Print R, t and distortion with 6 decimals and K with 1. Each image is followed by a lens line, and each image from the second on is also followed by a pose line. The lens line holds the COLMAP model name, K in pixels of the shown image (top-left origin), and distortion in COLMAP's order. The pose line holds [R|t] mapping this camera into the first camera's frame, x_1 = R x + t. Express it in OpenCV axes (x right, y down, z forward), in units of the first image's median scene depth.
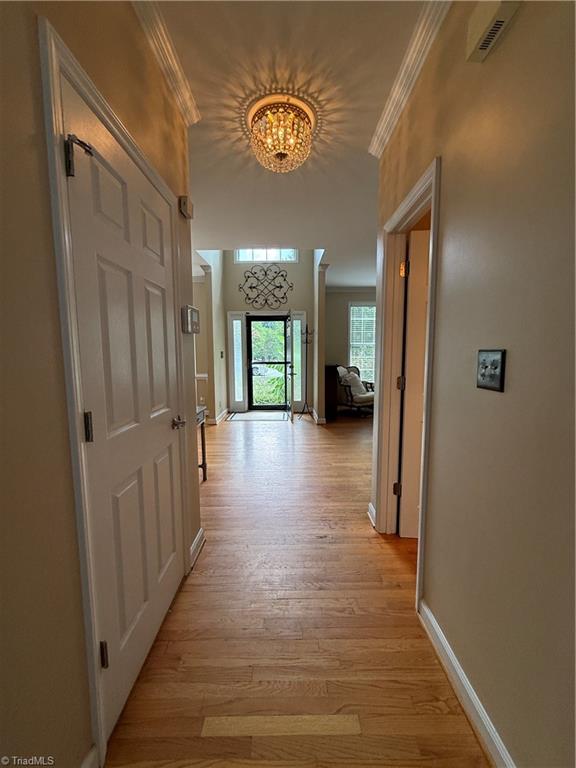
lens RADIAL K [[305.9, 0, 289.2], [0, 305.9, 382.1], [0, 0, 1]] dist [-0.001717, 0.000052]
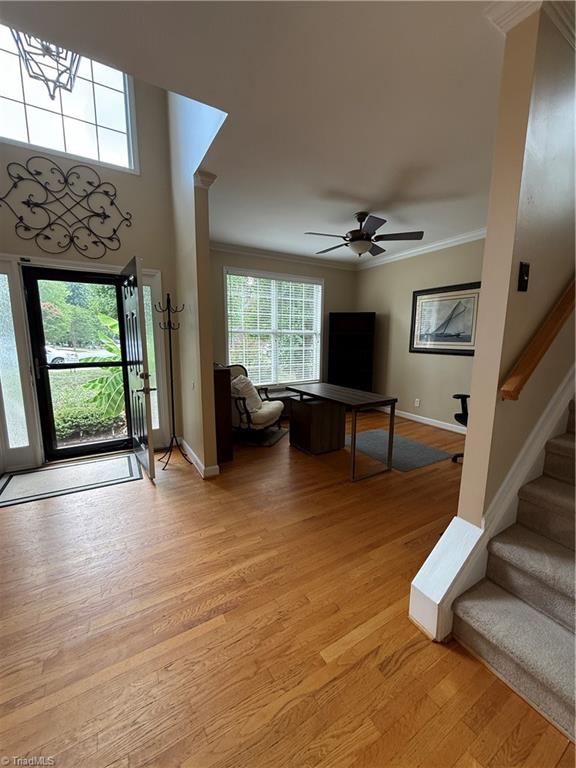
lens RADIAL K [[305.9, 0, 292.8], [0, 305.9, 382.6], [0, 0, 1]] dist [-0.001717, 0.000052]
pose [[0.859100, -0.063654, 0.507834, -0.033844], [0.033824, 0.997128, 0.067765, -0.057010], [-0.510689, -0.041039, 0.858785, 0.388320]]
